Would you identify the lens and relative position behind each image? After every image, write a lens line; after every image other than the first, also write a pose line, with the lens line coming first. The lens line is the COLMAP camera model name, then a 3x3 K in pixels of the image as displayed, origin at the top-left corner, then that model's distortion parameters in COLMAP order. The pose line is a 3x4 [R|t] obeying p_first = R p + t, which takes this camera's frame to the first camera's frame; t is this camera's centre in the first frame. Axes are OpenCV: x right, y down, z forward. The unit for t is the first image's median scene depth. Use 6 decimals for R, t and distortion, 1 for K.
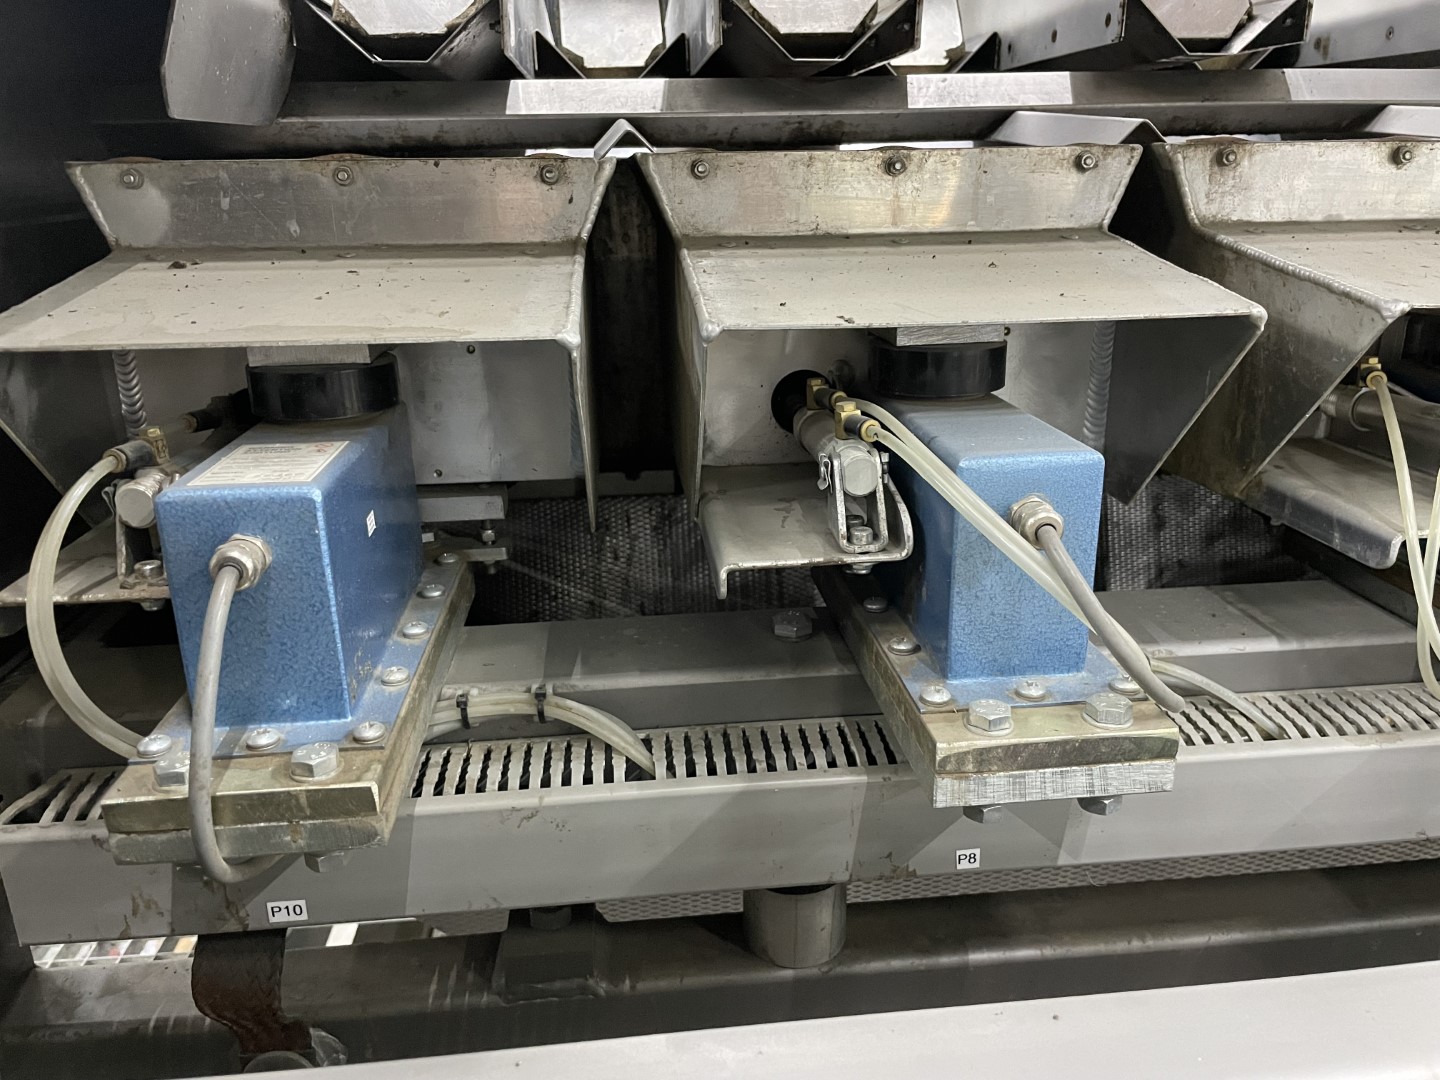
lens RADIAL K [[1088.7, 0, 713.1], [0, 1088.7, 542.3], [0, 0, 1]] dist [0.085692, -0.113767]
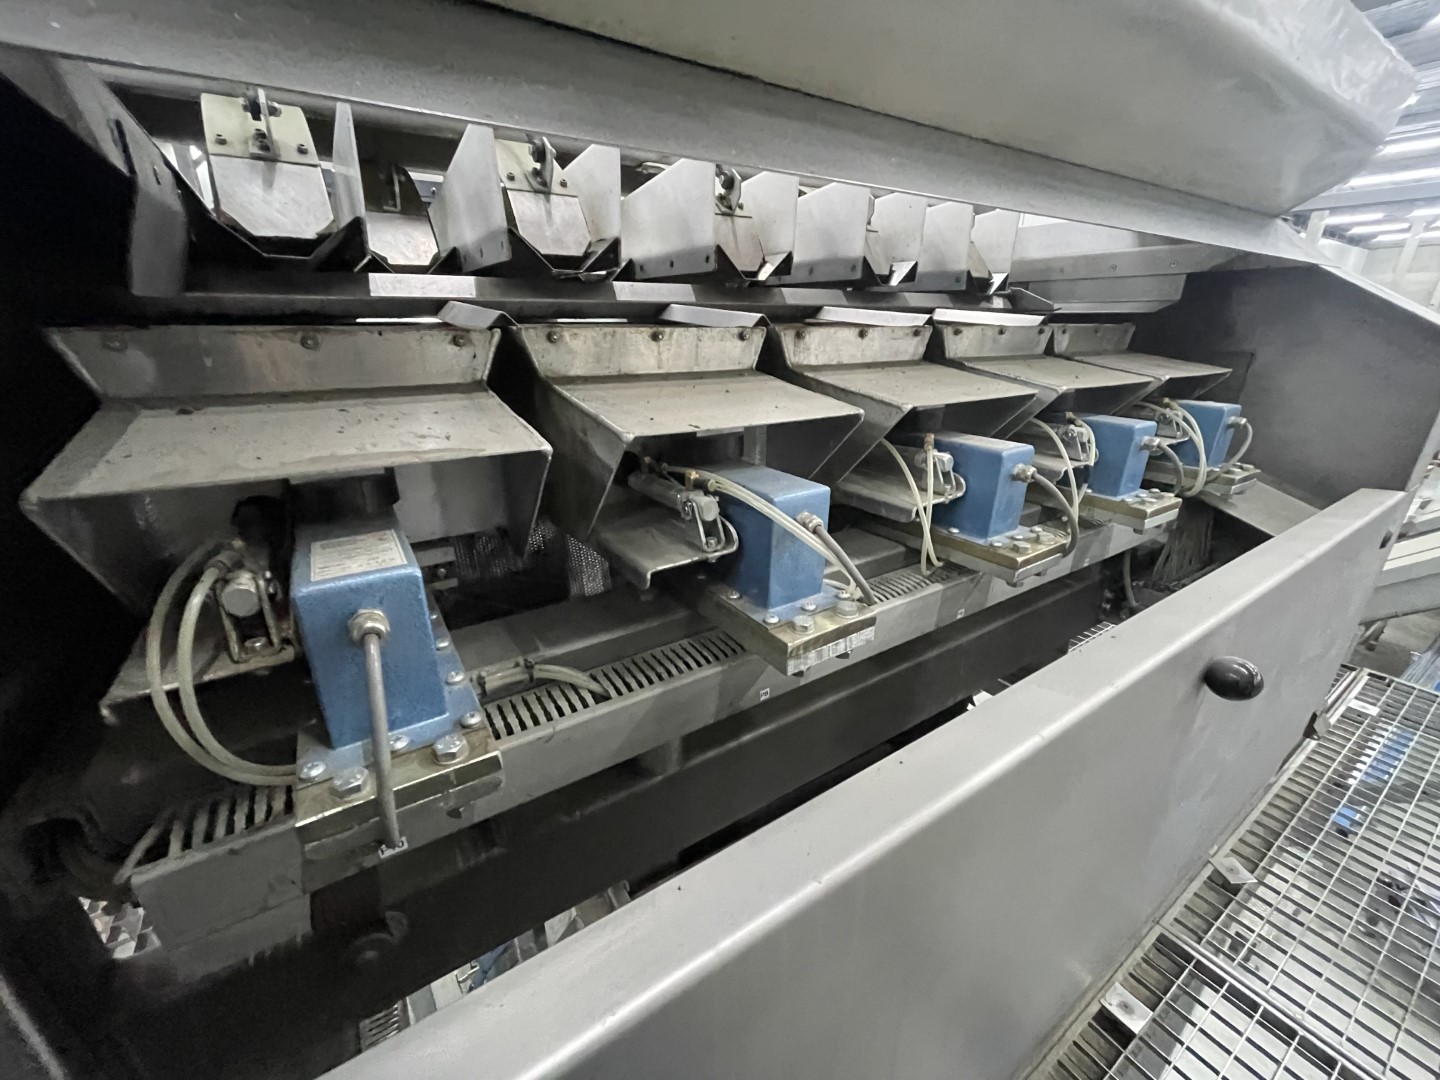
lens RADIAL K [[580.3, 0, 716.9], [0, 580.3, 546.1], [0, 0, 1]] dist [0.003289, -0.002234]
pose [[0.887678, -0.148527, 0.435852, -0.266621], [0.131229, 0.988897, 0.069723, -0.062132], [-0.441369, -0.004695, 0.897313, 0.104797]]
